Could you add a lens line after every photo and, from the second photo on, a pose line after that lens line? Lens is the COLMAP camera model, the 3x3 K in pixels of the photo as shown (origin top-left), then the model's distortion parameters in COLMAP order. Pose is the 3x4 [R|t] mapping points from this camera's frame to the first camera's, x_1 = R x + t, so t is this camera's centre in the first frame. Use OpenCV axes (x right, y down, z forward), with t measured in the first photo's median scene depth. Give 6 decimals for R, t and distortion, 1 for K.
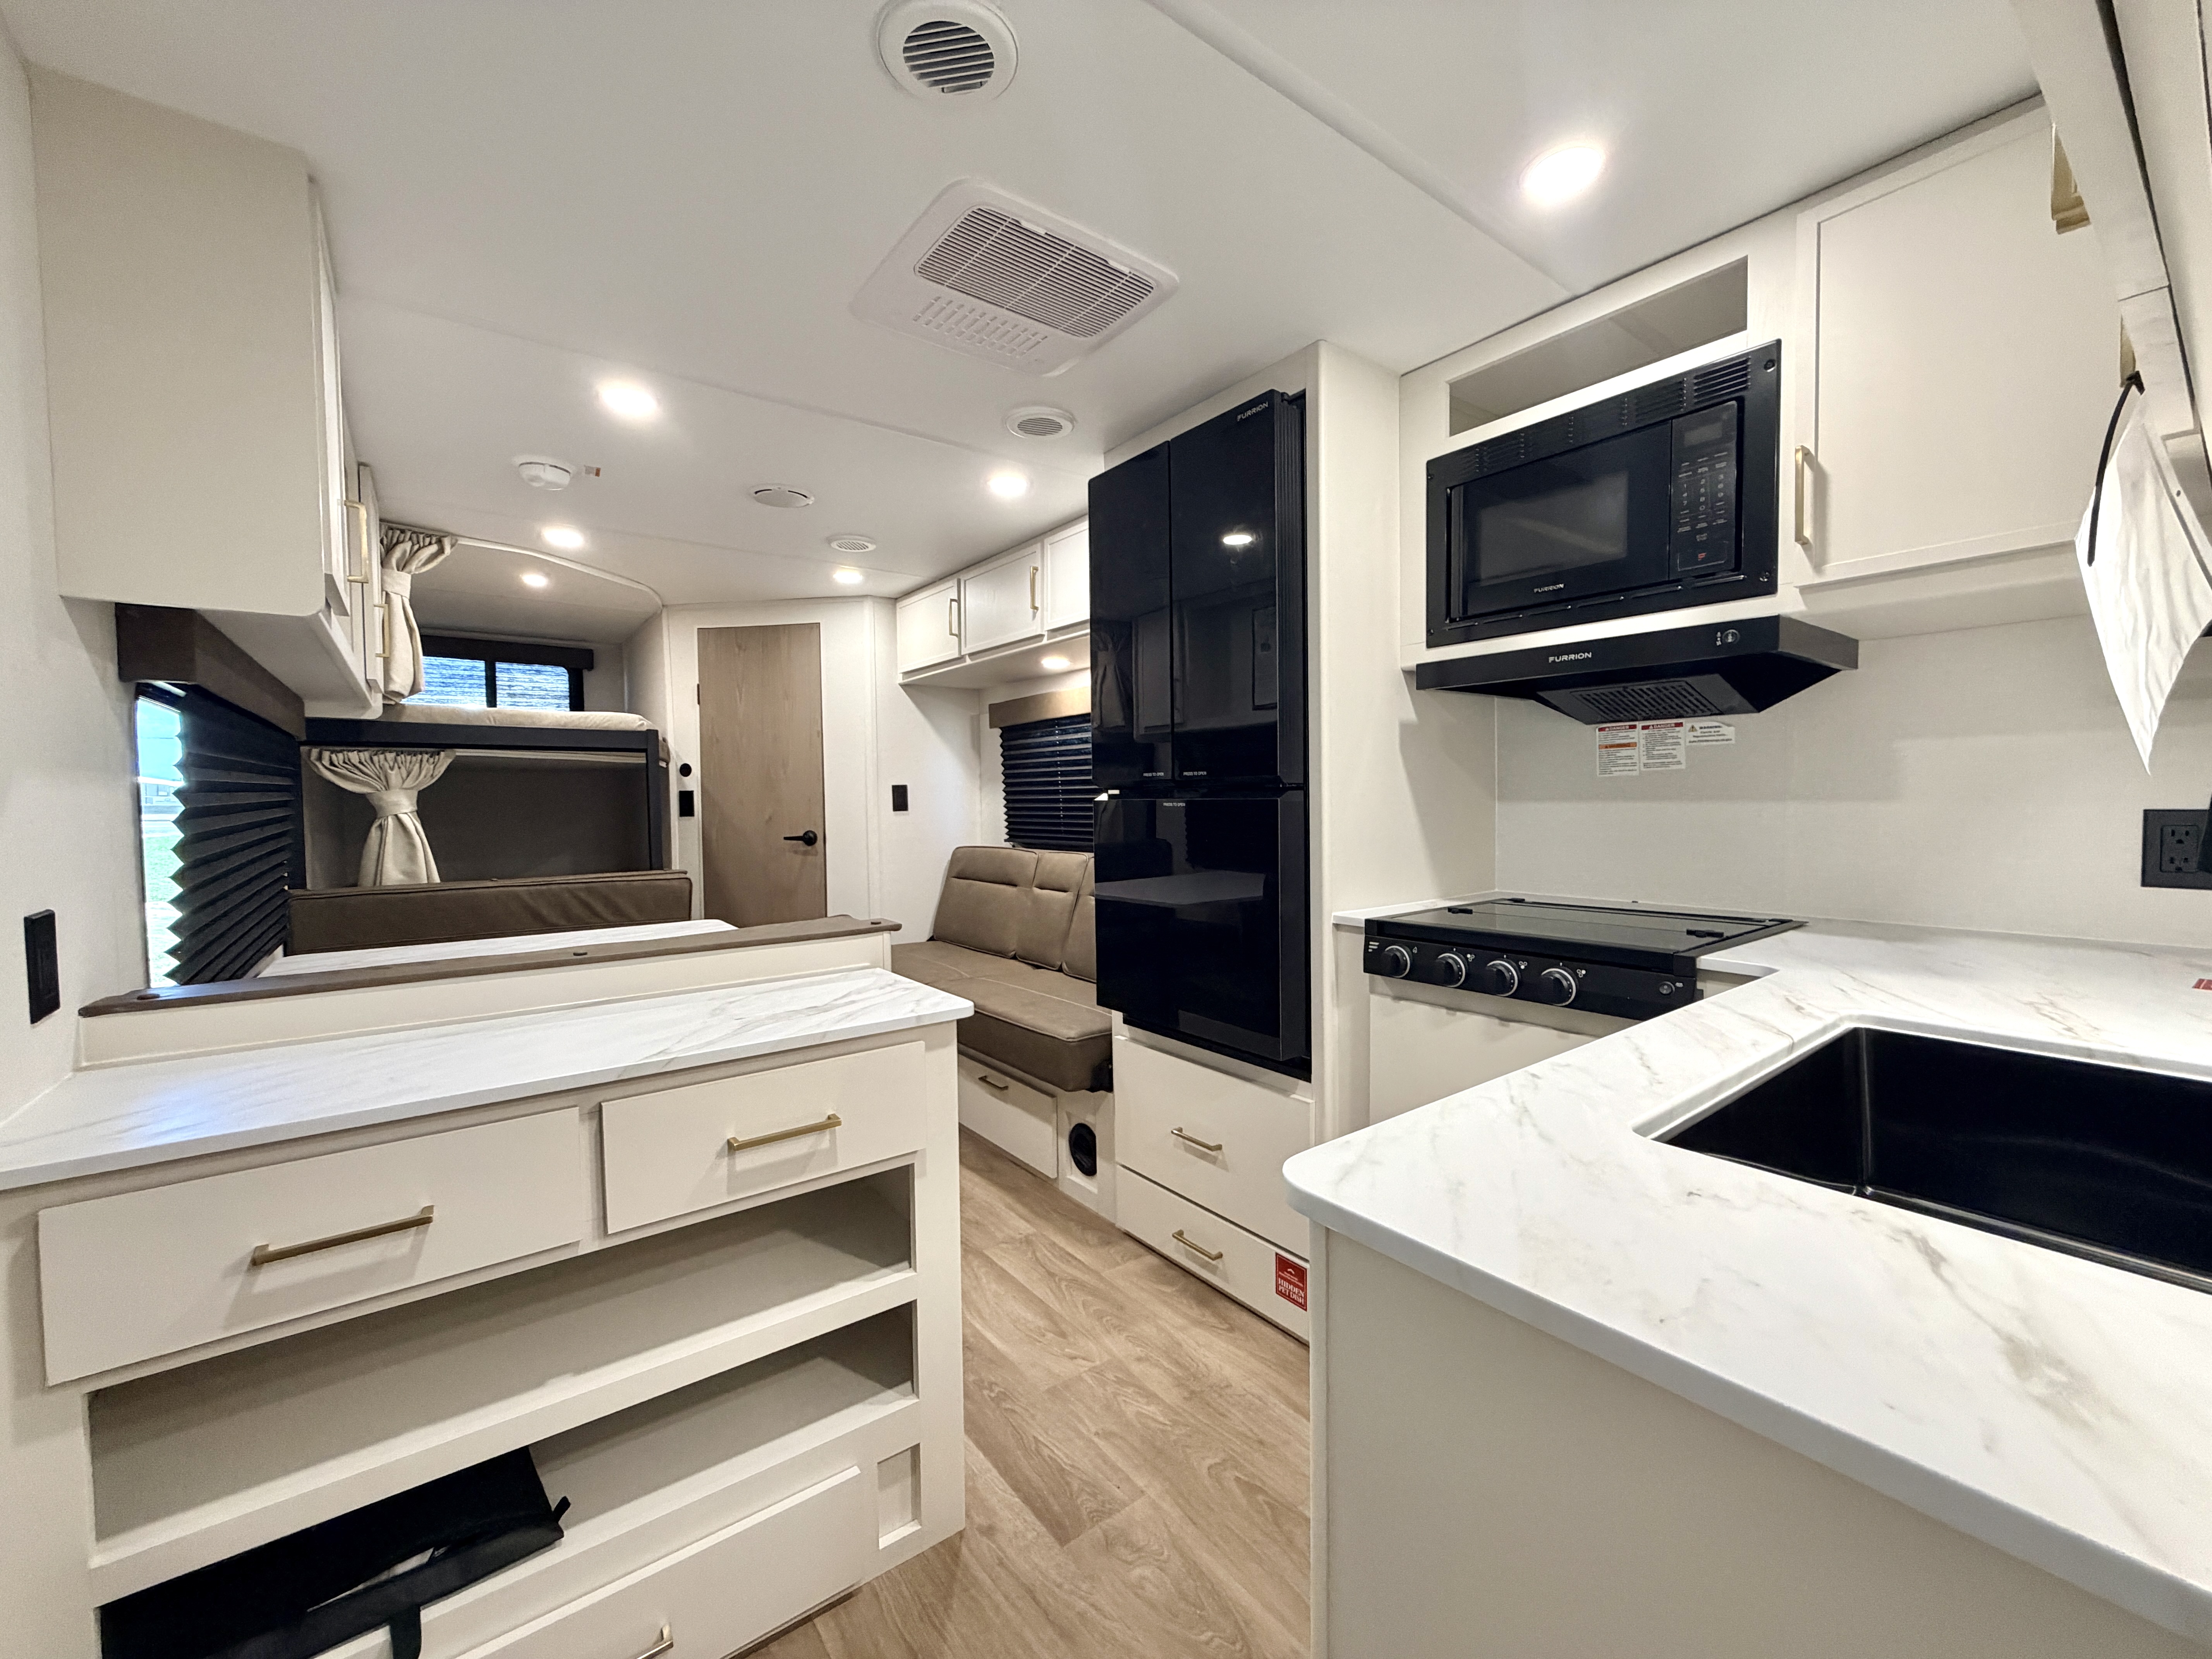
lens RADIAL K [[882.0, 0, 1098.4], [0, 882.0, 829.4], [0, 0, 1]] dist [-0.000351, 0.000672]
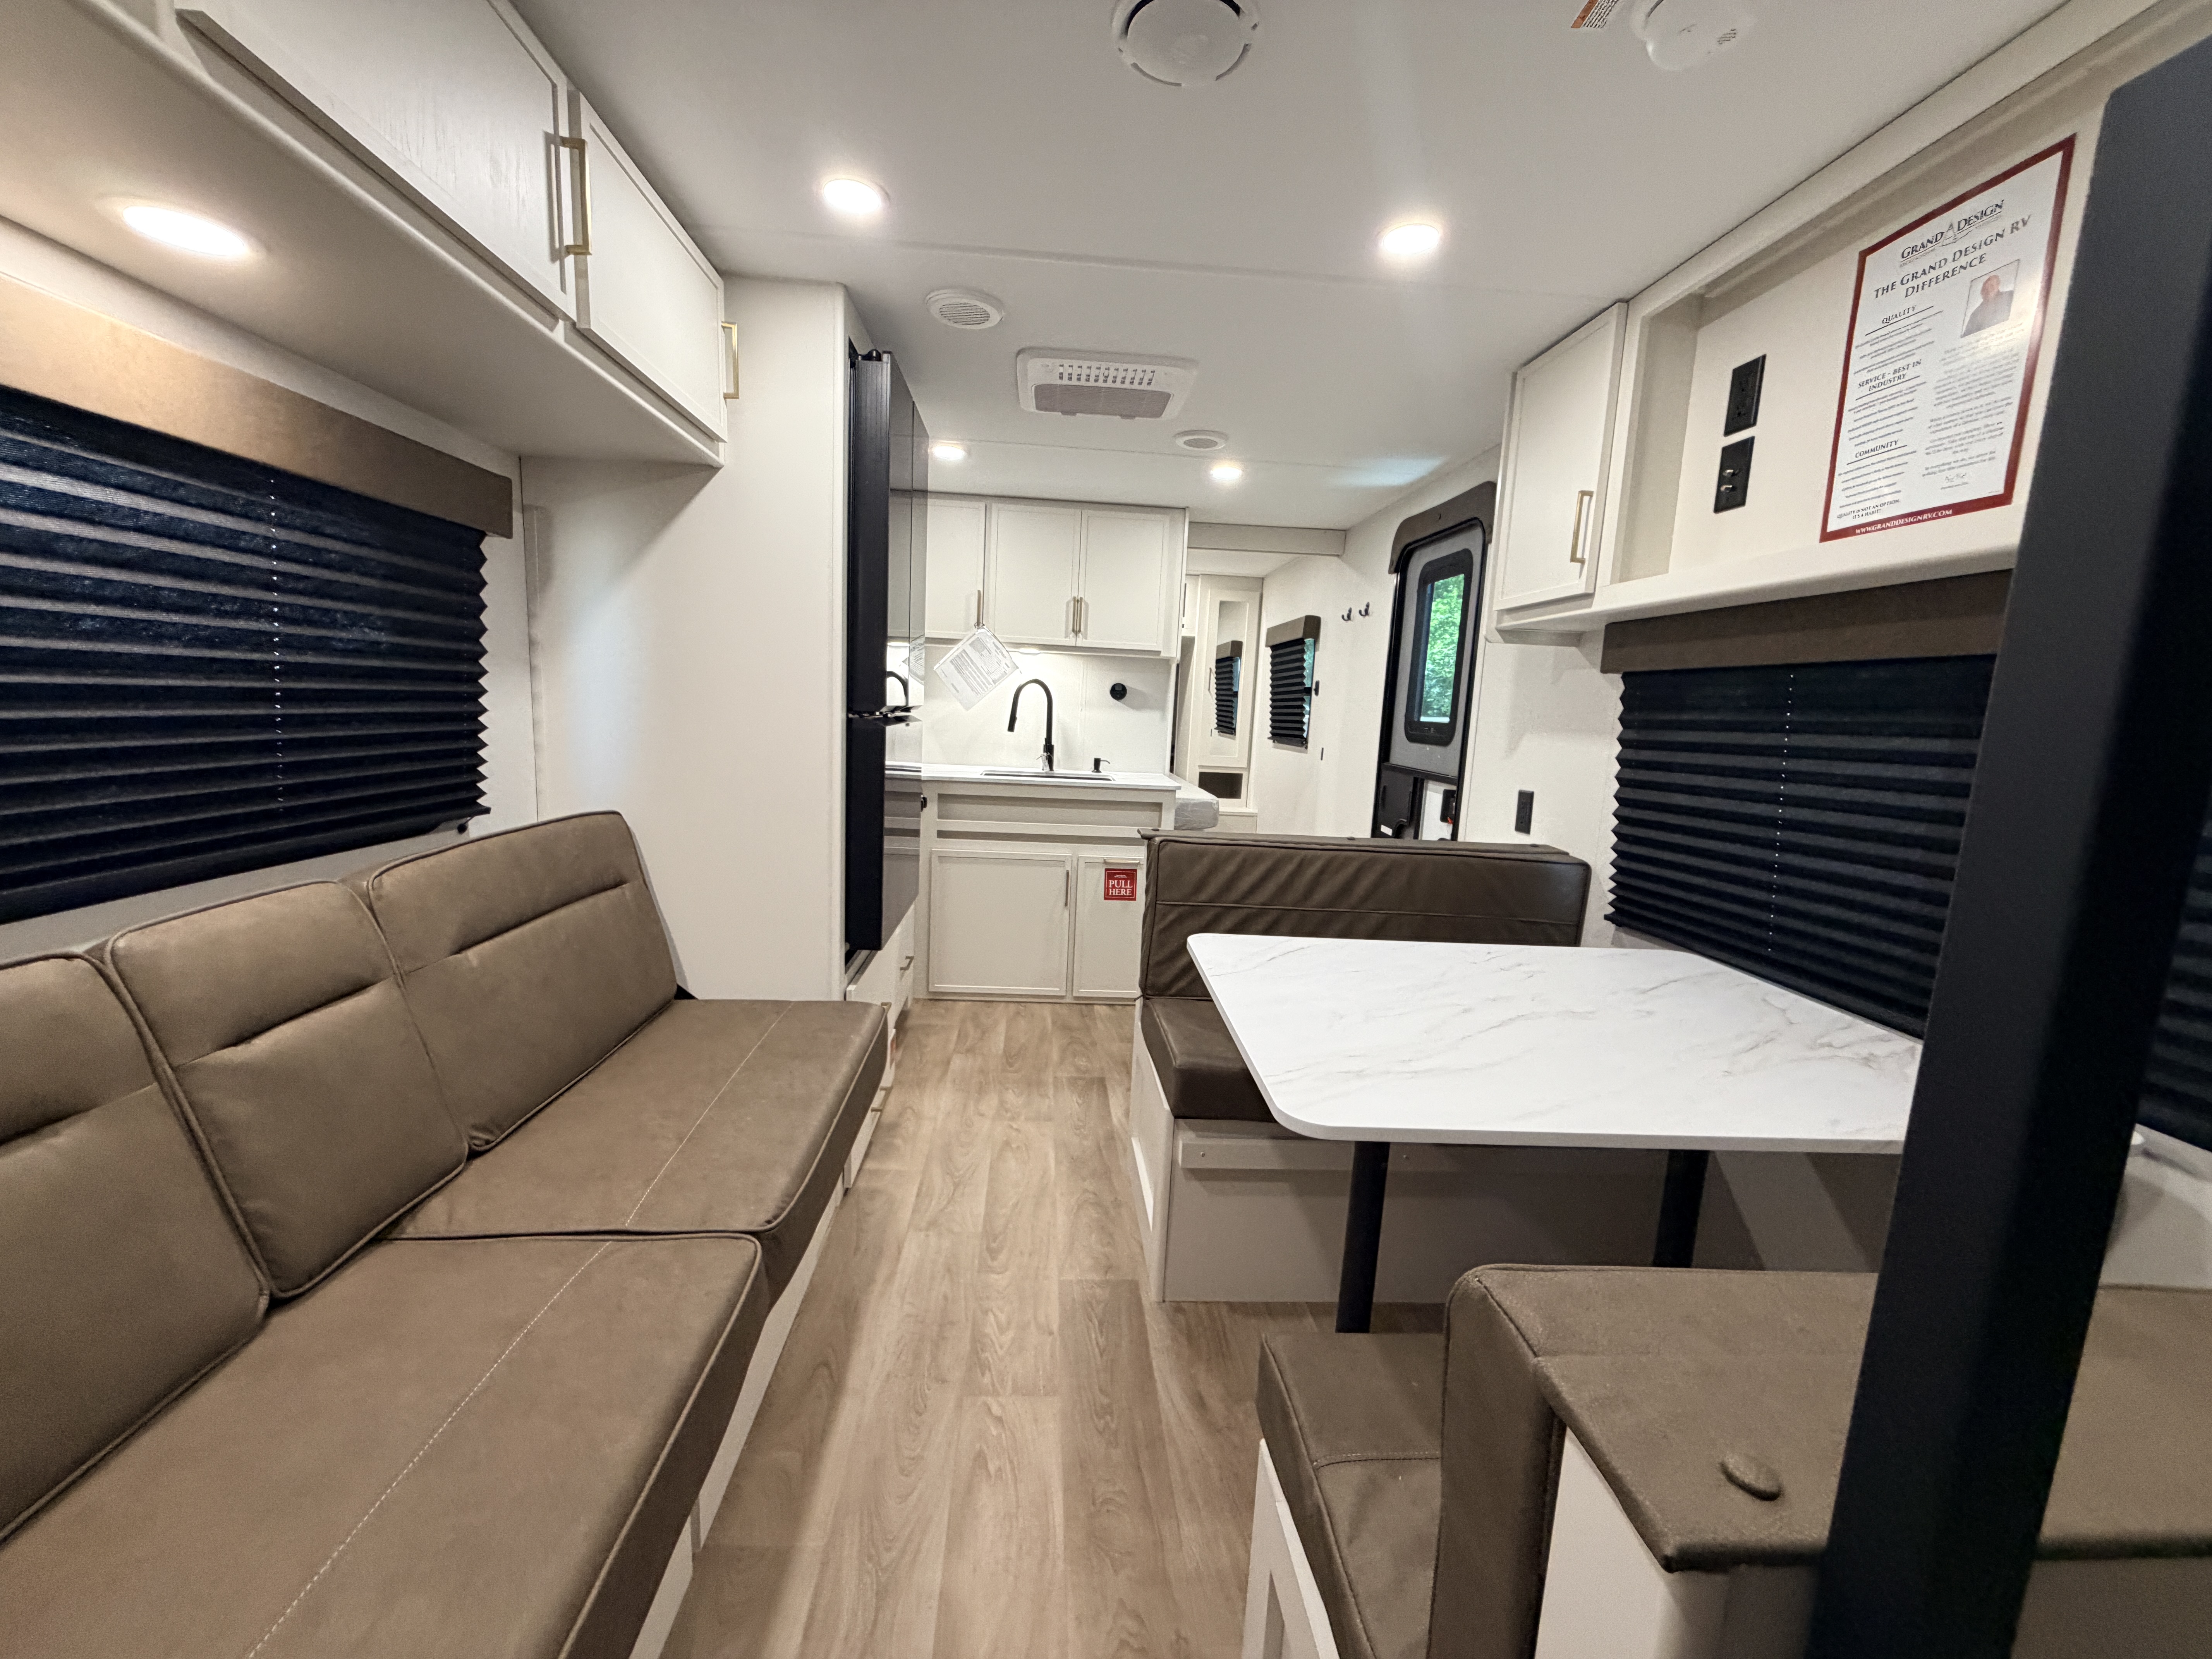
lens RADIAL K [[882.0, 0, 1098.4], [0, 882.0, 829.4], [0, 0, 1]] dist [-0.000351, 0.000672]
pose [[-0.835981, -0.102827, 0.539039, -0.804968], [-0.015802, 0.986391, 0.163657, -0.094242], [-0.548531, 0.128296, -0.826229, 1.940950]]
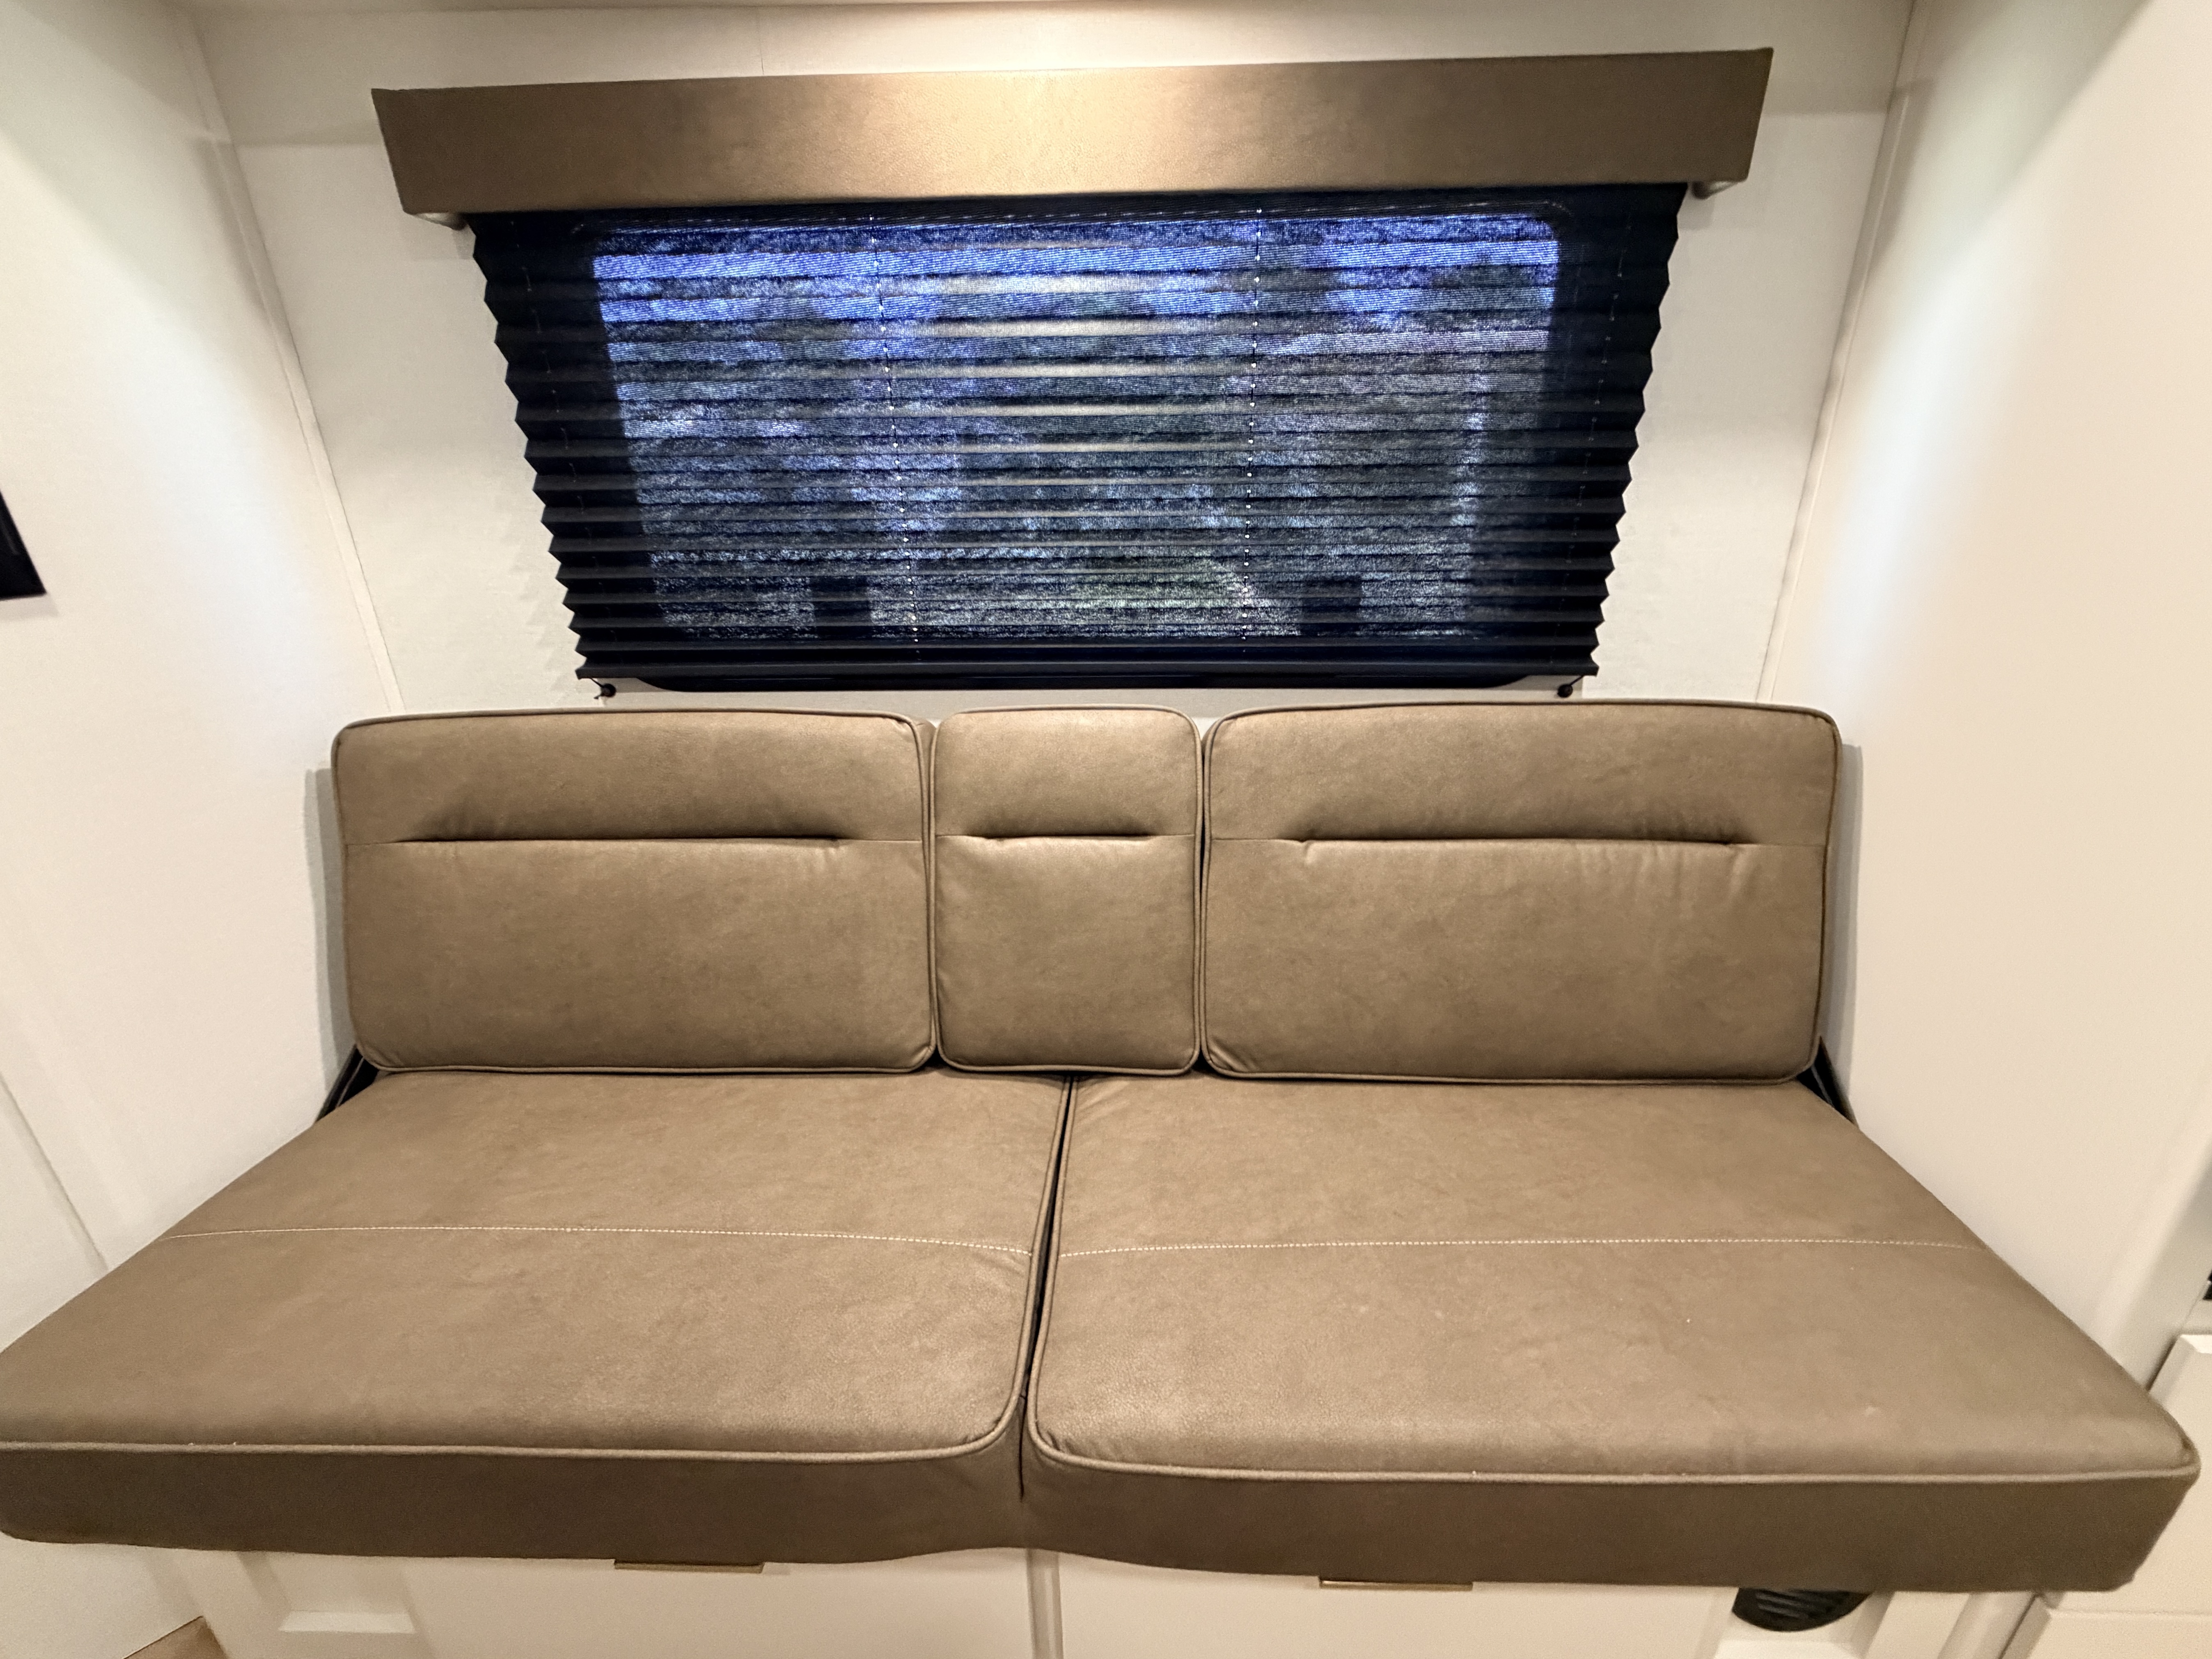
lens RADIAL K [[929.4, 0, 1107.9], [0, 929.4, 847.7], [0, 0, 1]] dist [-0.001781, 0.000196]
pose [[0.620512, -0.284769, 0.730665, -0.501275], [0.029382, 0.939525, 0.341217, -0.068381], [-0.783646, -0.190260, 0.591354, 1.404938]]
